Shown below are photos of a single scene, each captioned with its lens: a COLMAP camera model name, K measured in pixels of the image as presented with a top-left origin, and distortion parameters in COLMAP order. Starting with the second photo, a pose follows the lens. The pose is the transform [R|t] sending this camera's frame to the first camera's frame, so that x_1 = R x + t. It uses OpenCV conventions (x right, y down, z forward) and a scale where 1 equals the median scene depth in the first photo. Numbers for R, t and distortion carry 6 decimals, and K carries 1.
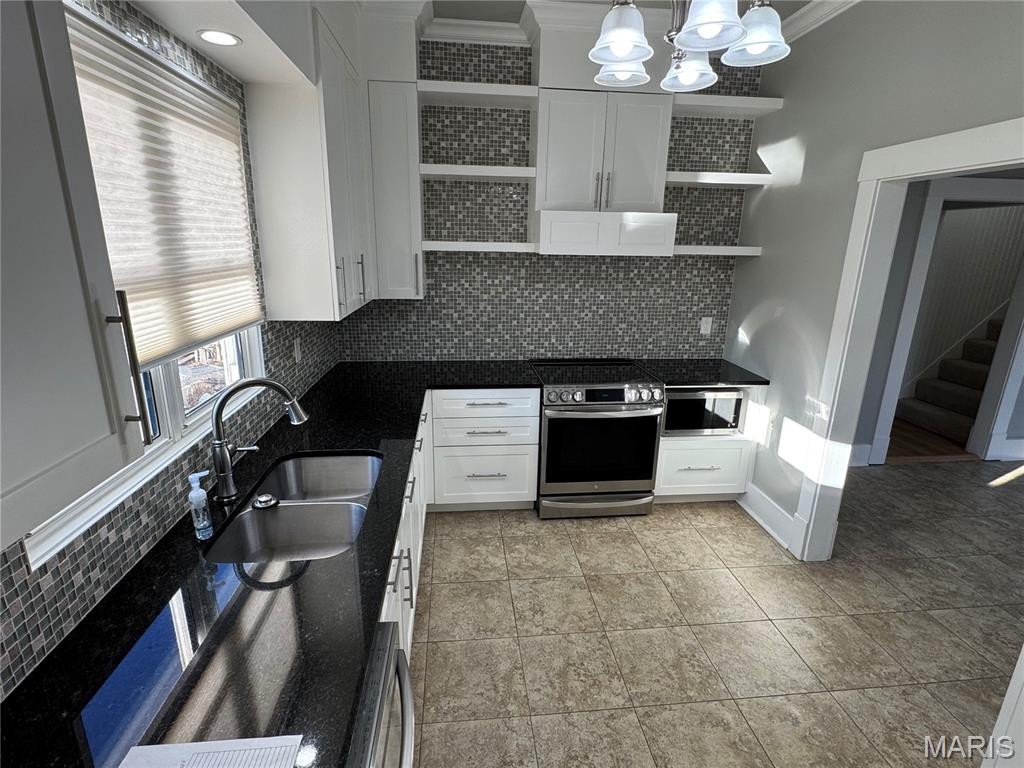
lens RADIAL K [[514.4, 0, 512.8], [0, 514.4, 384.8], [0, 0, 1]] dist [-0.002444, 0.000023]
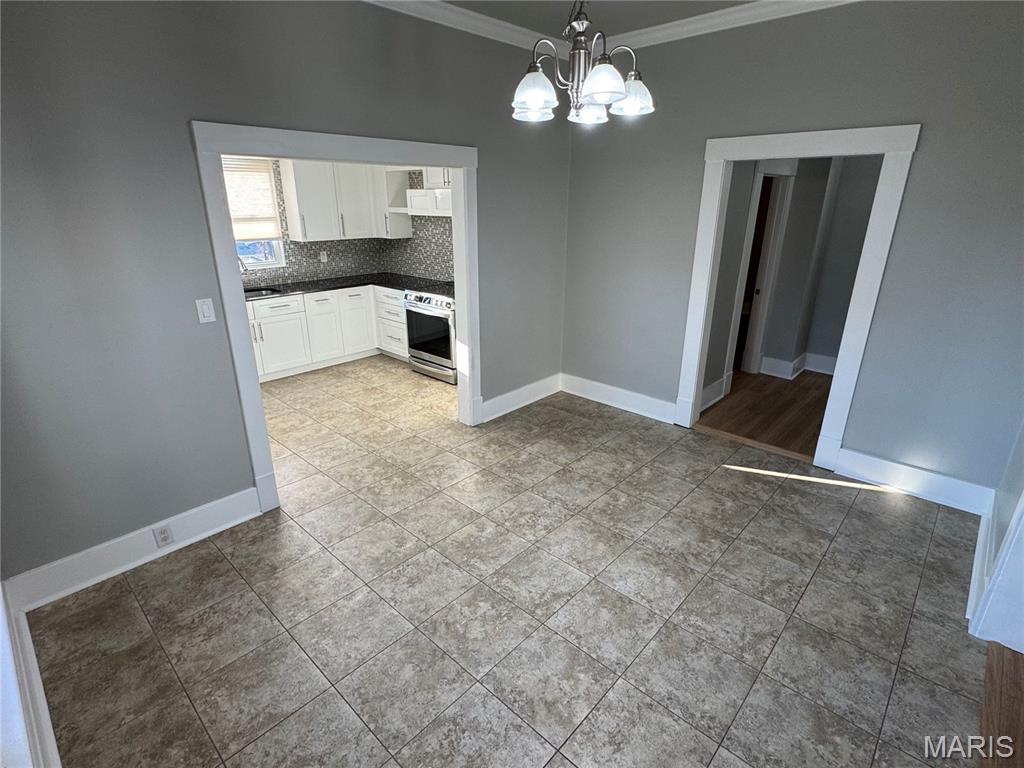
lens RADIAL K [[514.4, 0, 516.3], [0, 514.4, 382.6], [0, 0, 1]] dist [-0.002444, 0.000023]
pose [[0.662095, 0.238986, -0.710292, 1.808196], [-0.192762, 0.970209, 0.146756, -0.024770], [0.724205, 0.039751, 0.688438, 0.071122]]
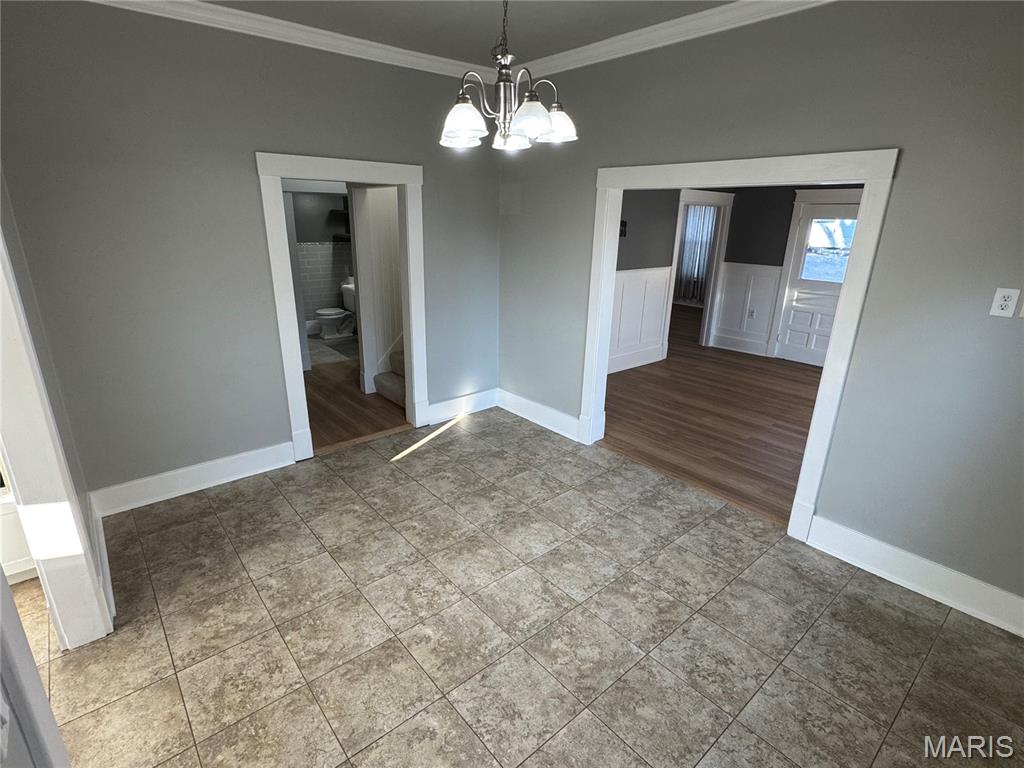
lens RADIAL K [[514.4, 0, 509.0], [0, 514.4, 381.0], [0, 0, 1]] dist [-0.002444, 0.000023]
pose [[0.826510, -0.176071, 0.534678, 0.807838], [0.149135, 0.984375, 0.093622, -0.032524], [-0.542807, 0.002359, 0.839854, -0.016866]]
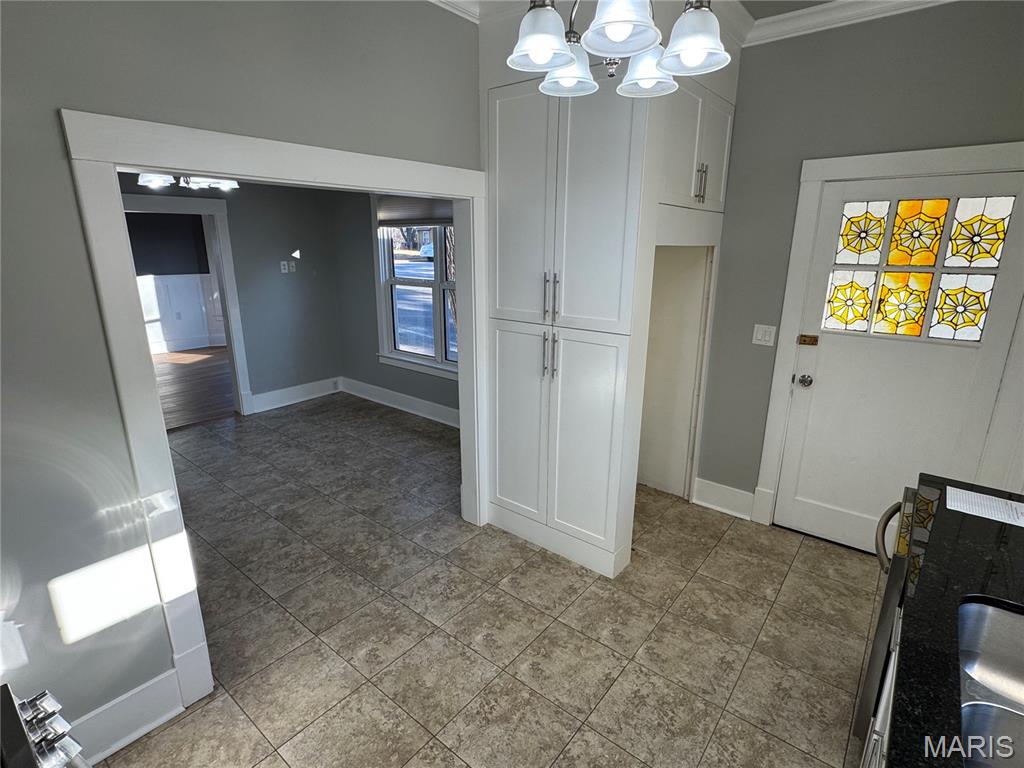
lens RADIAL K [[514.4, 0, 511.1], [0, 514.4, 385.5], [0, 0, 1]] dist [-0.002444, 0.000023]
pose [[-0.705842, -0.207611, 0.677263, -0.146763], [0.176618, 0.874314, 0.452086, -0.302578], [-0.685998, 0.438718, -0.580459, 0.987265]]
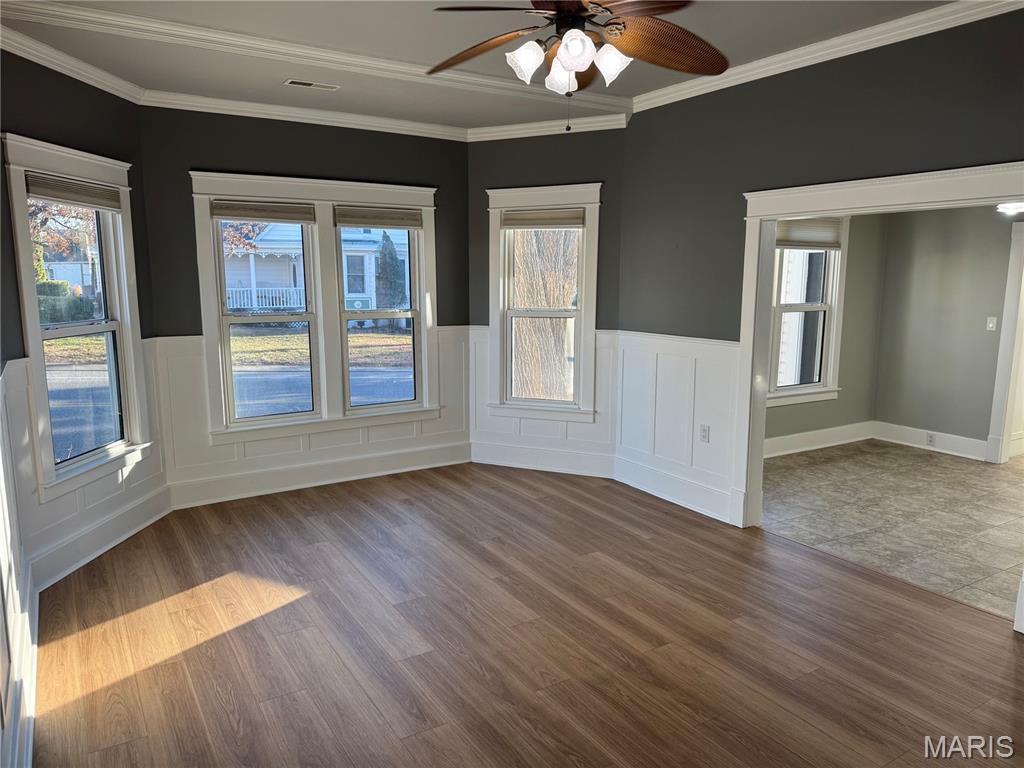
lens RADIAL K [[720.4, 0, 504.9], [0, 720.4, 386.4], [0, 0, 1]] dist [0.004889, -0.006518]
pose [[-0.899173, 0.050017, -0.434725, 3.162349], [-0.133738, 0.914503, 0.381836, -0.398729], [0.416655, 0.401476, -0.815607, 1.634460]]
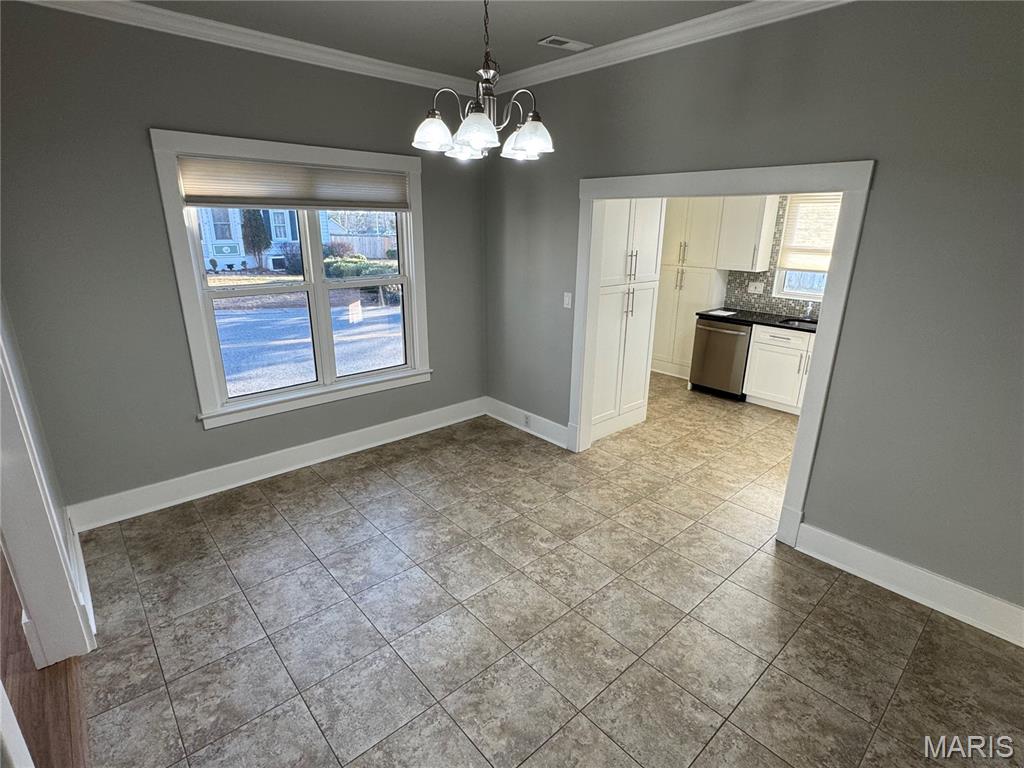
lens RADIAL K [[514.4, 0, 508.8], [0, 514.4, 386.3], [0, 0, 1]] dist [-0.002444, 0.000023]
pose [[-0.811893, 0.157084, -0.562276, 1.717620], [-0.177613, 0.851006, 0.494209, -0.389561], [0.556133, 0.501112, -0.663026, 1.306429]]
